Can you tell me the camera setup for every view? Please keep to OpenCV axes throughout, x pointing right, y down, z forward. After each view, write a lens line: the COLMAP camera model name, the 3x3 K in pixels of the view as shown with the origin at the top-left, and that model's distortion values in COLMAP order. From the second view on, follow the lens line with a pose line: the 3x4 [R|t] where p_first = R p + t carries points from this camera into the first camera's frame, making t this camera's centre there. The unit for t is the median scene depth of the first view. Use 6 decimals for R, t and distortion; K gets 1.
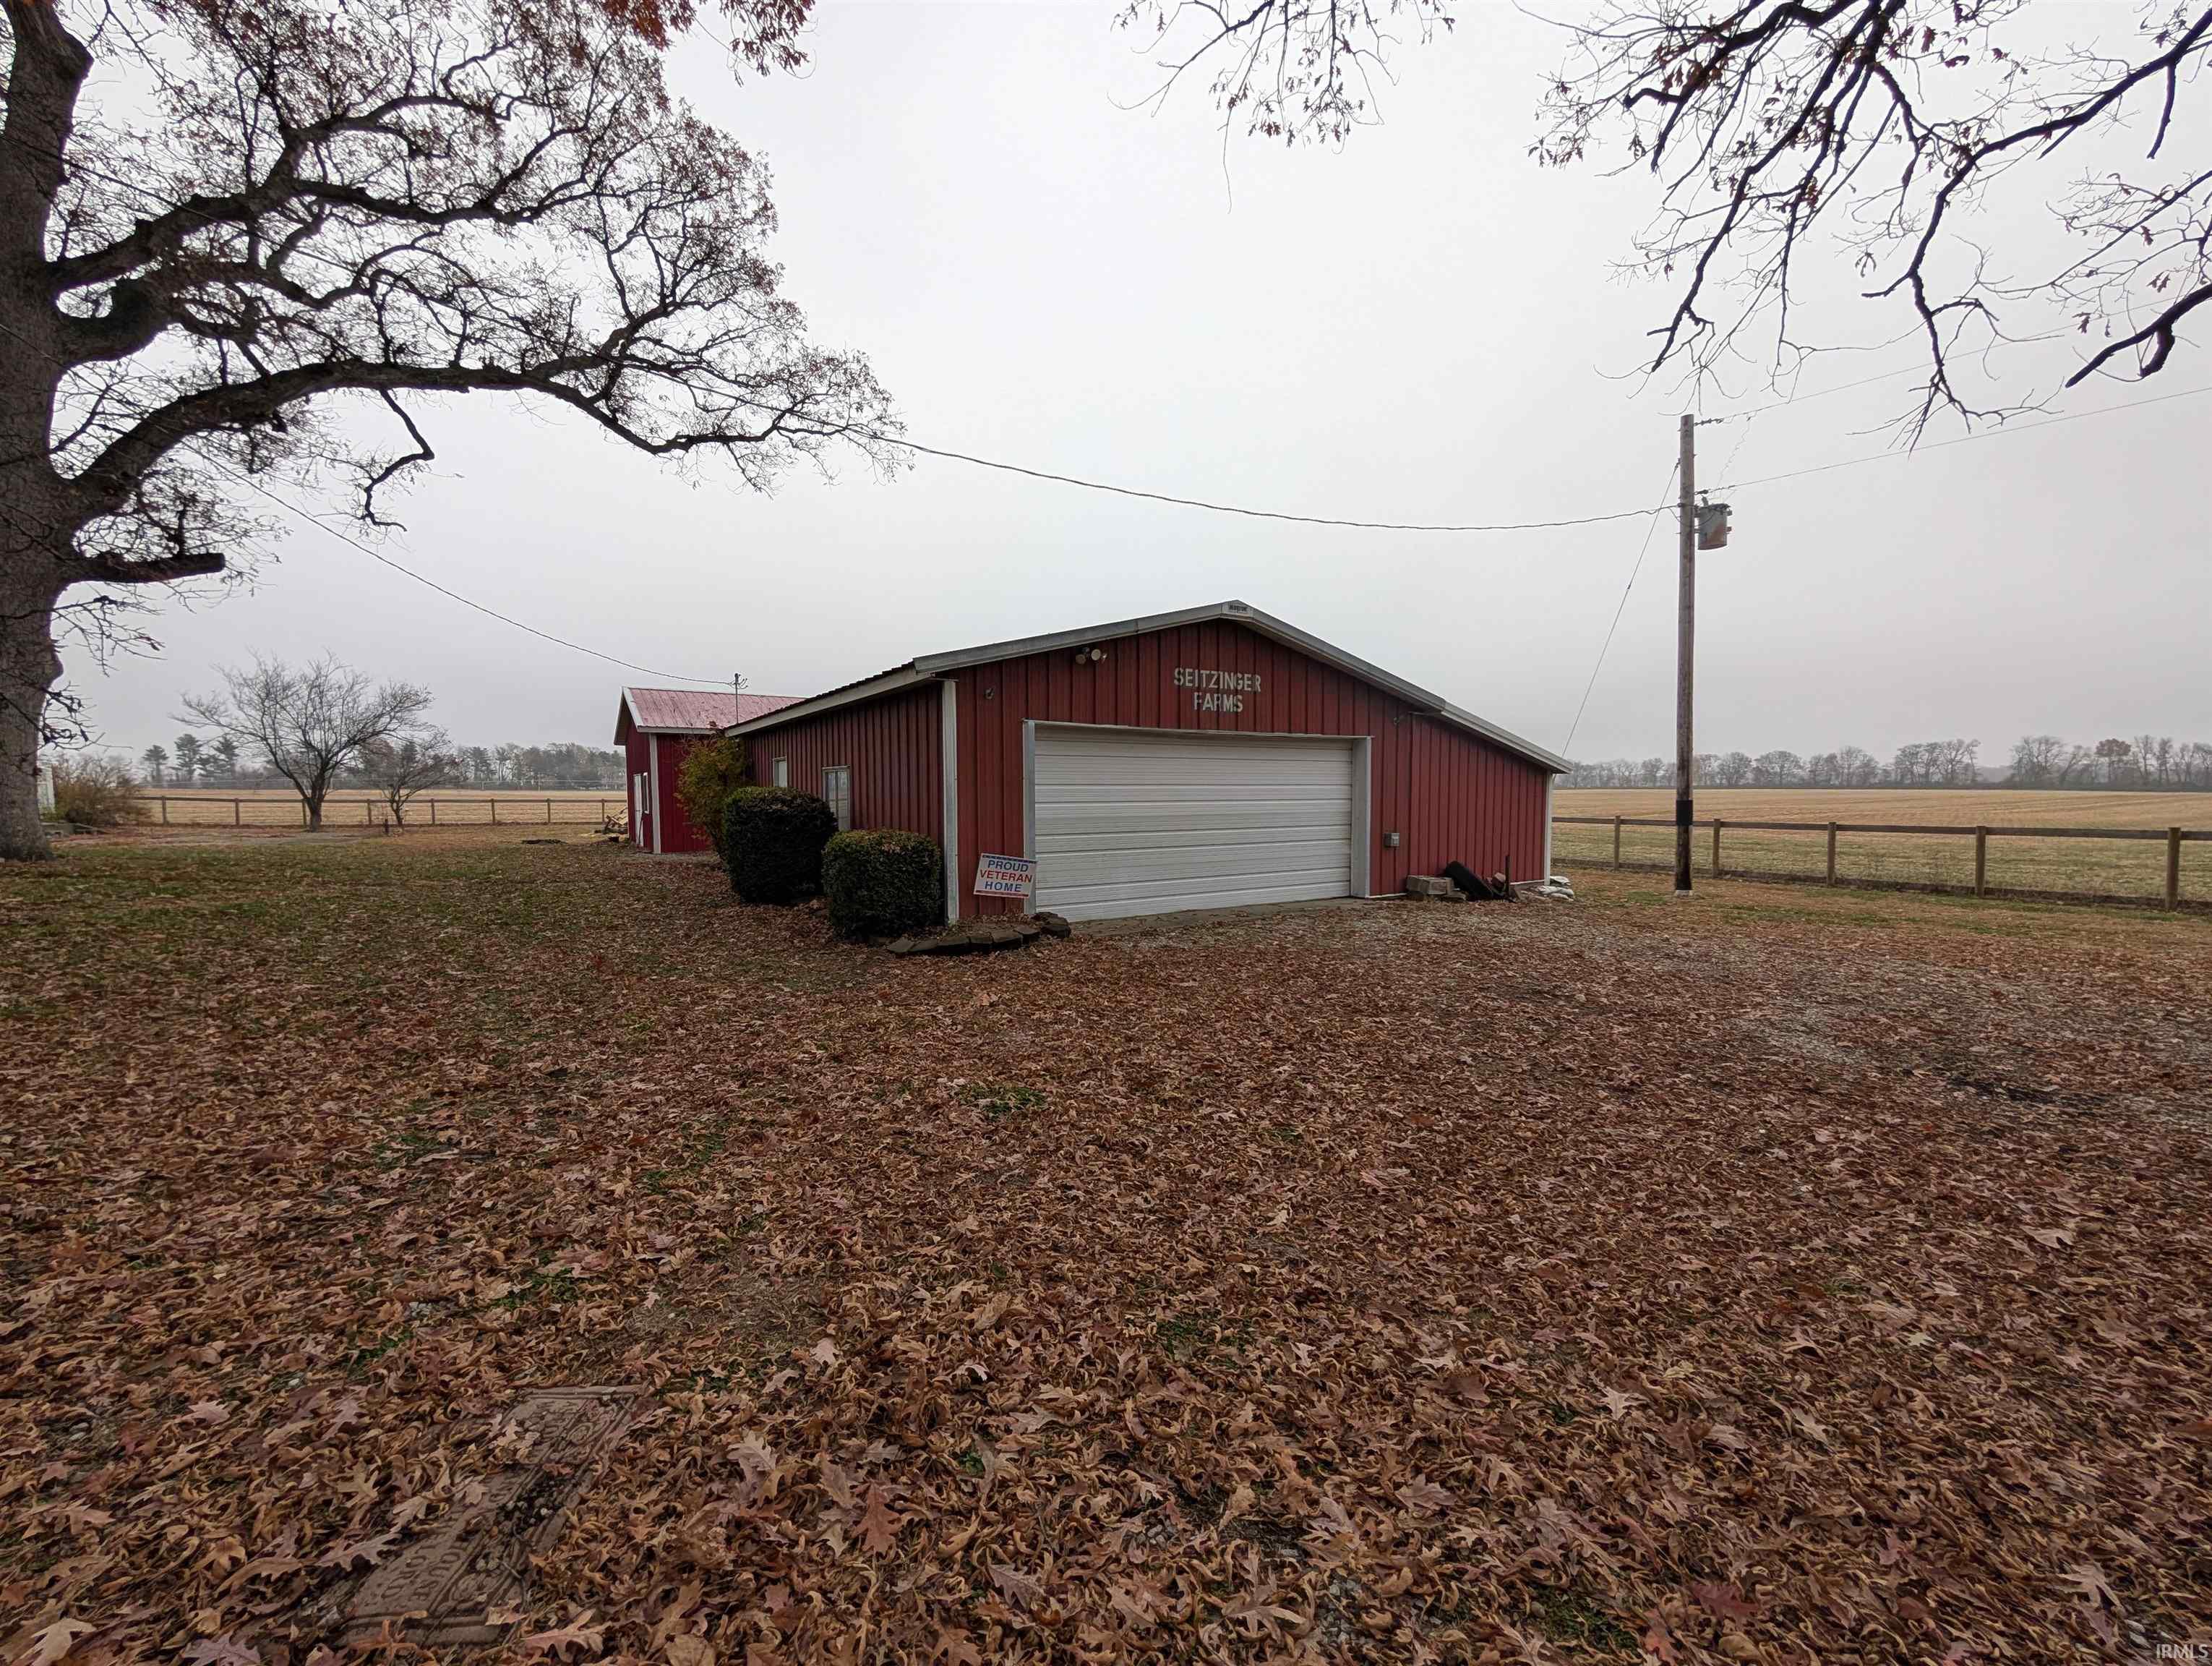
lens RADIAL K [[785.1, 0, 1106.0], [0, 785.1, 833.0], [0, 0, 1]] dist [0.001201, 0.000222]
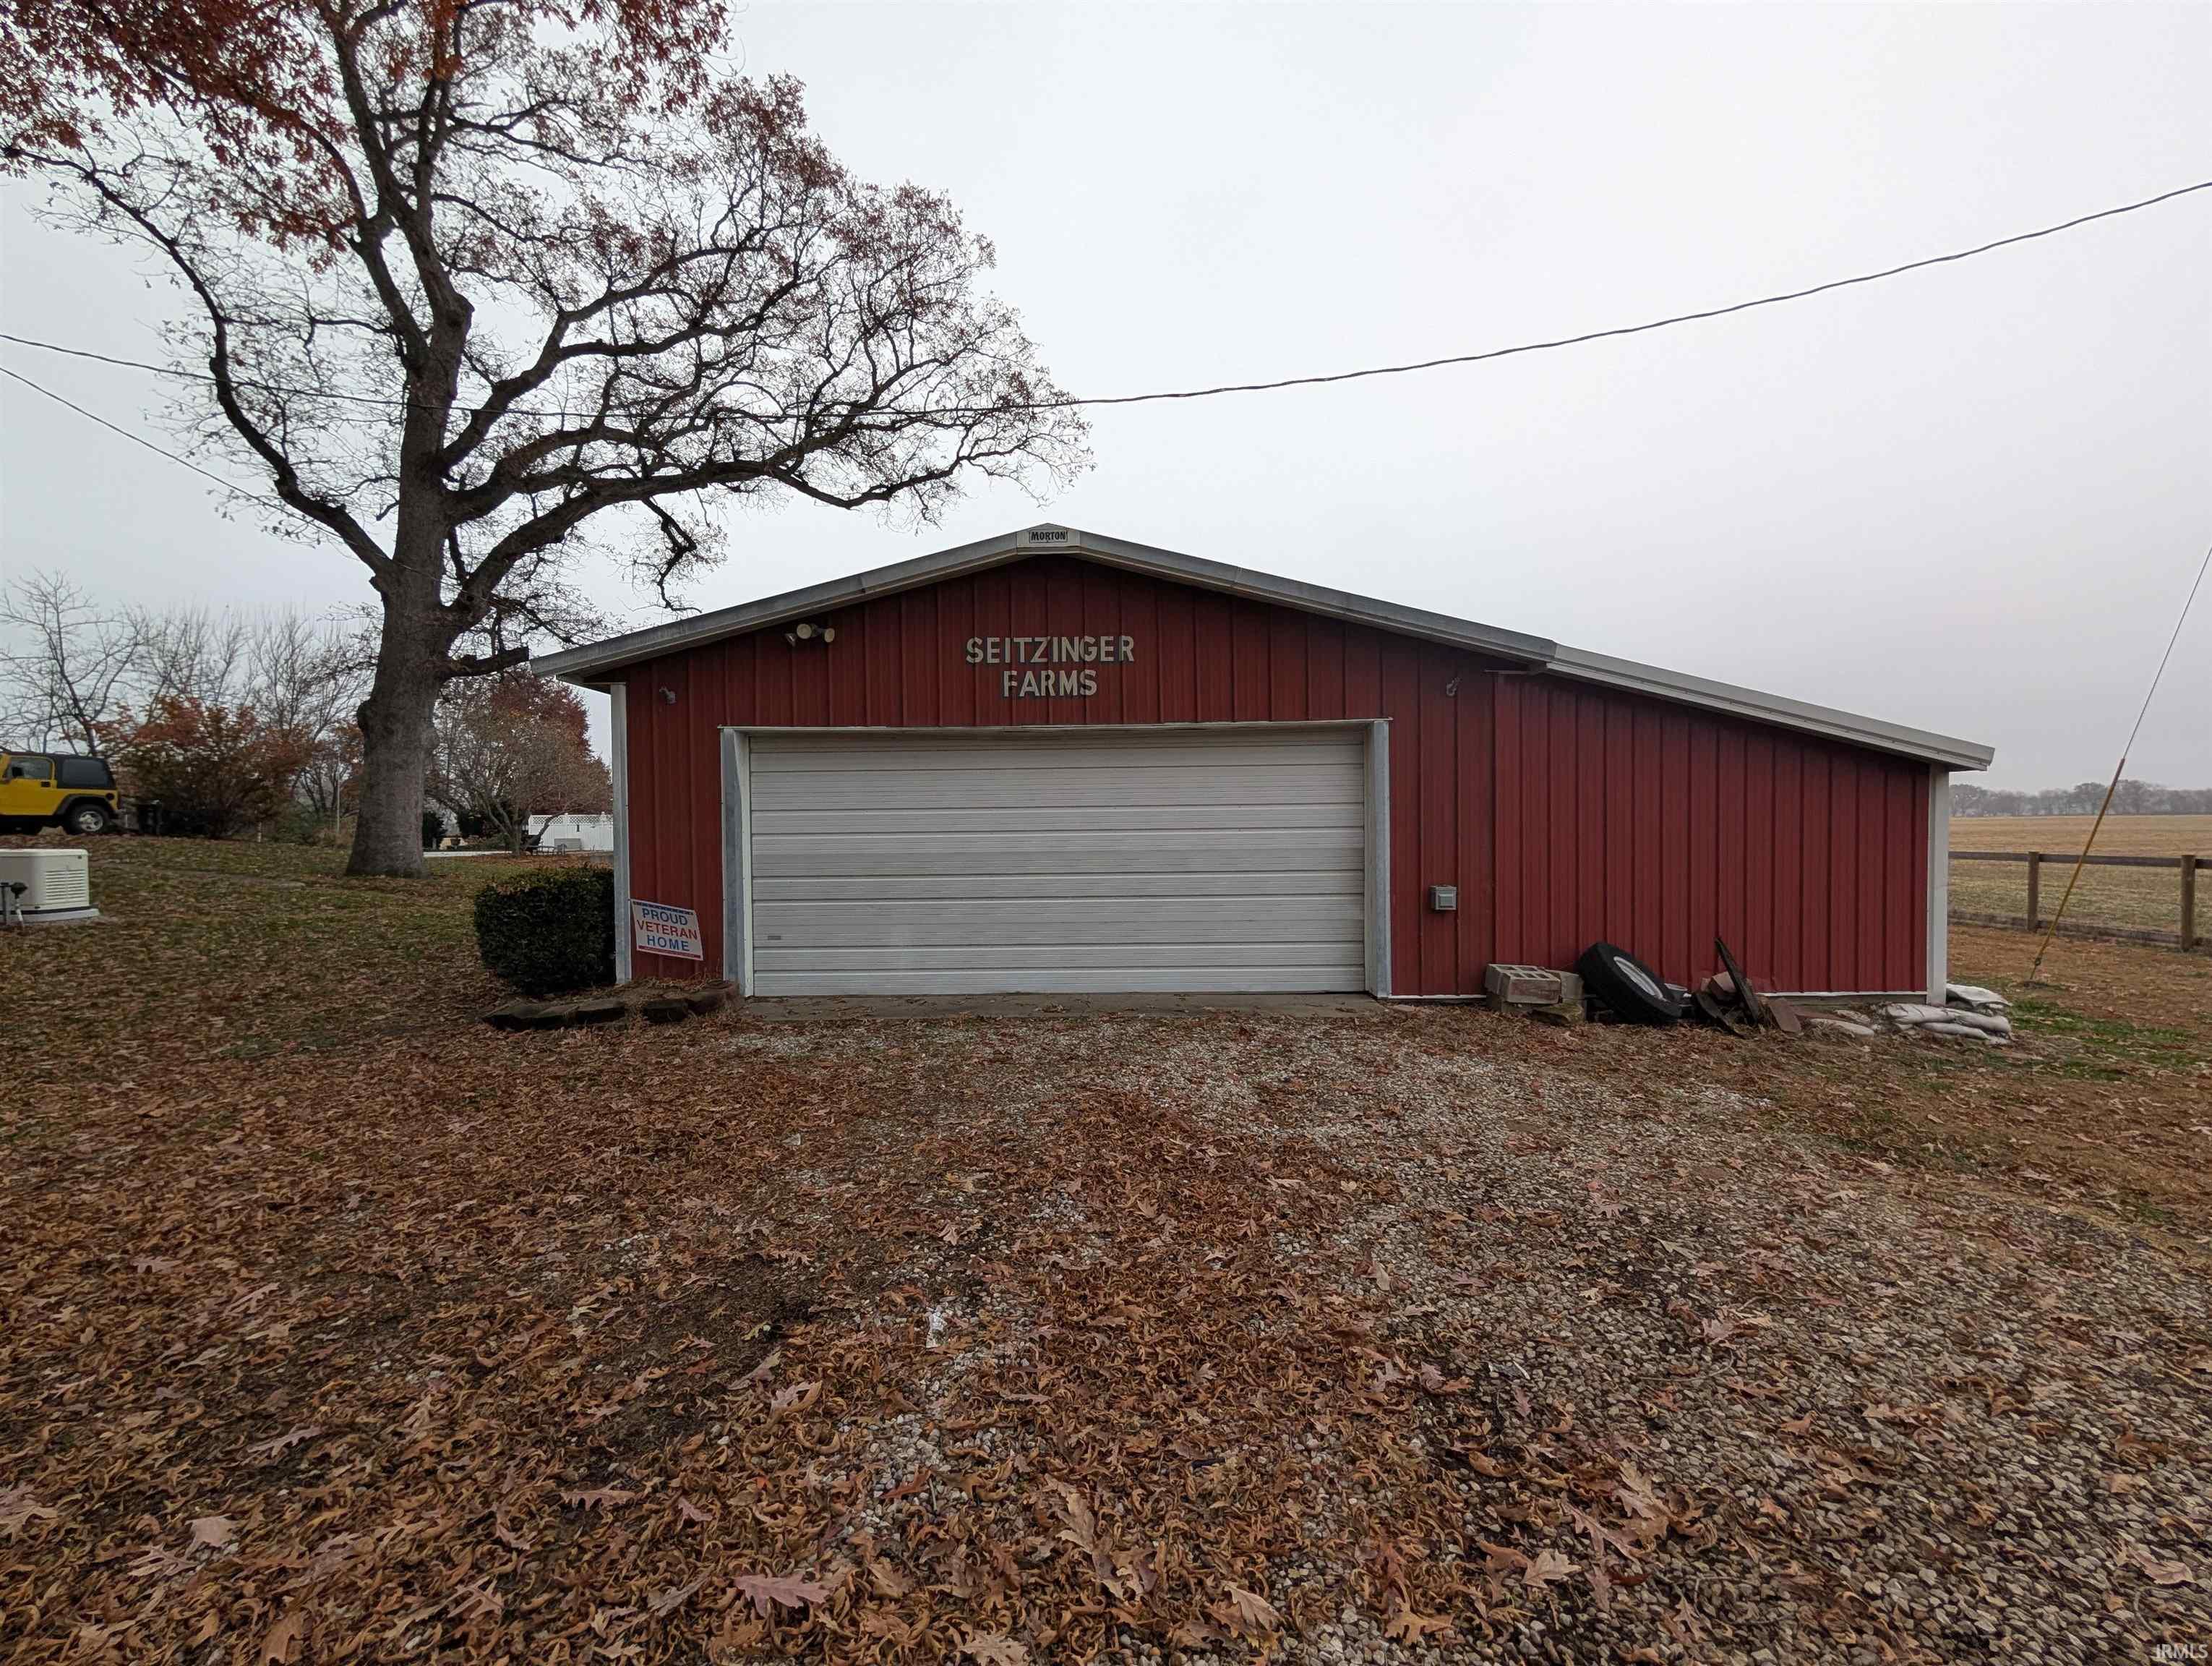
lens RADIAL K [[839.3, 0, 1099.0], [0, 839.3, 839.2], [0, 0, 1]] dist [-0.000773, 0.000013]
pose [[0.856053, -0.003256, -0.516877, 0.528442], [-0.016573, 0.999293, -0.033744, -0.010647], [0.516622, 0.037453, 0.855394, 0.405562]]
